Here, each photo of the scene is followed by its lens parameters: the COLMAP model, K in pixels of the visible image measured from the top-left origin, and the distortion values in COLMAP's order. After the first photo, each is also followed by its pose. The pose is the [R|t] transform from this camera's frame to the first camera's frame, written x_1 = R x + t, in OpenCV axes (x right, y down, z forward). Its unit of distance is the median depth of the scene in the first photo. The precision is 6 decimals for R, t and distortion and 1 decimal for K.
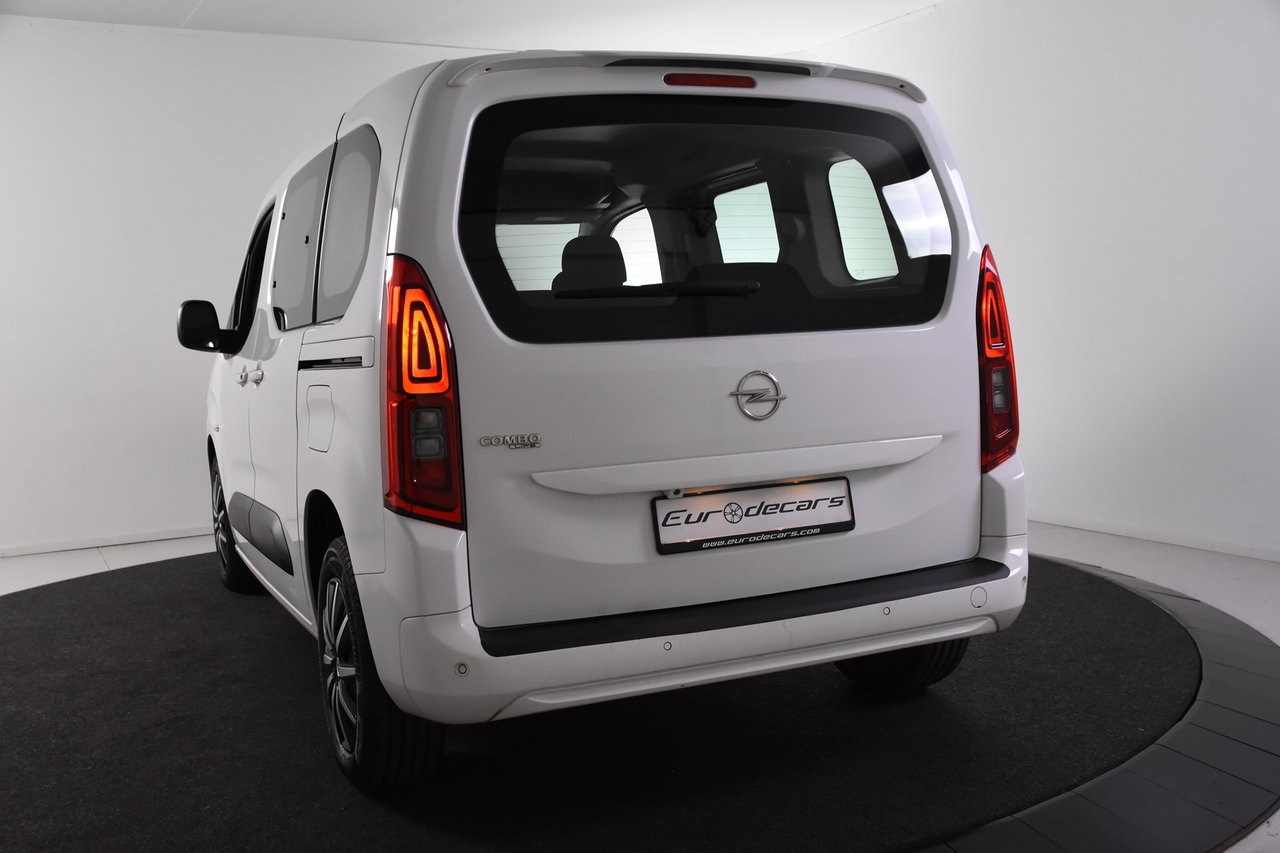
lens RADIAL K [[1285.7, 0, 639.8], [0, 1285.7, 424.6], [0, 0, 1]] dist [-0.014540, 0.000000]
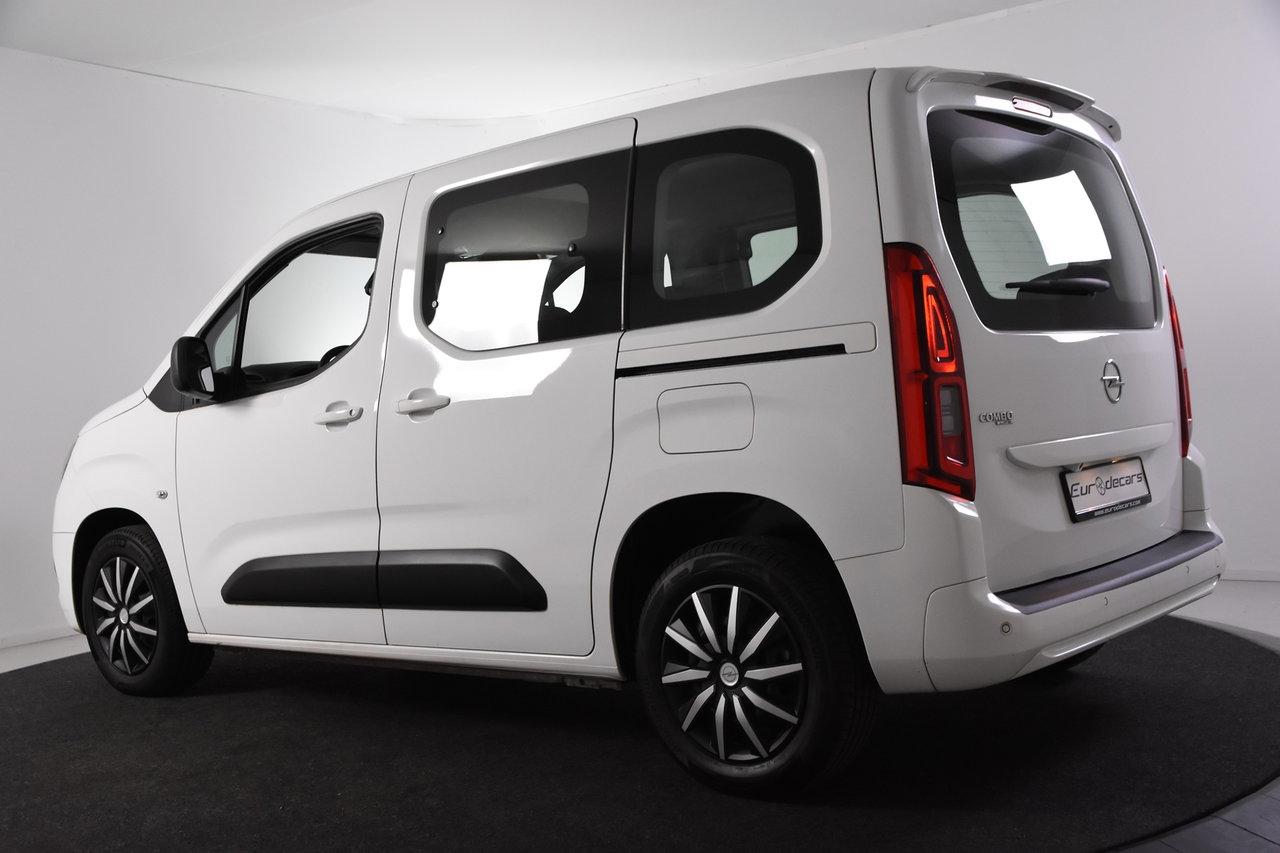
lens RADIAL K [[1398.4, 0, 639.8], [0, 1398.4, 427.8], [0, 0, 1]] dist [0.053964, 0.000000]
pose [[0.902585, -0.023840, 0.429851, -0.831741], [0.059500, 0.995791, -0.069708, 0.081064], [-0.426380, 0.088493, 0.900205, 0.063875]]
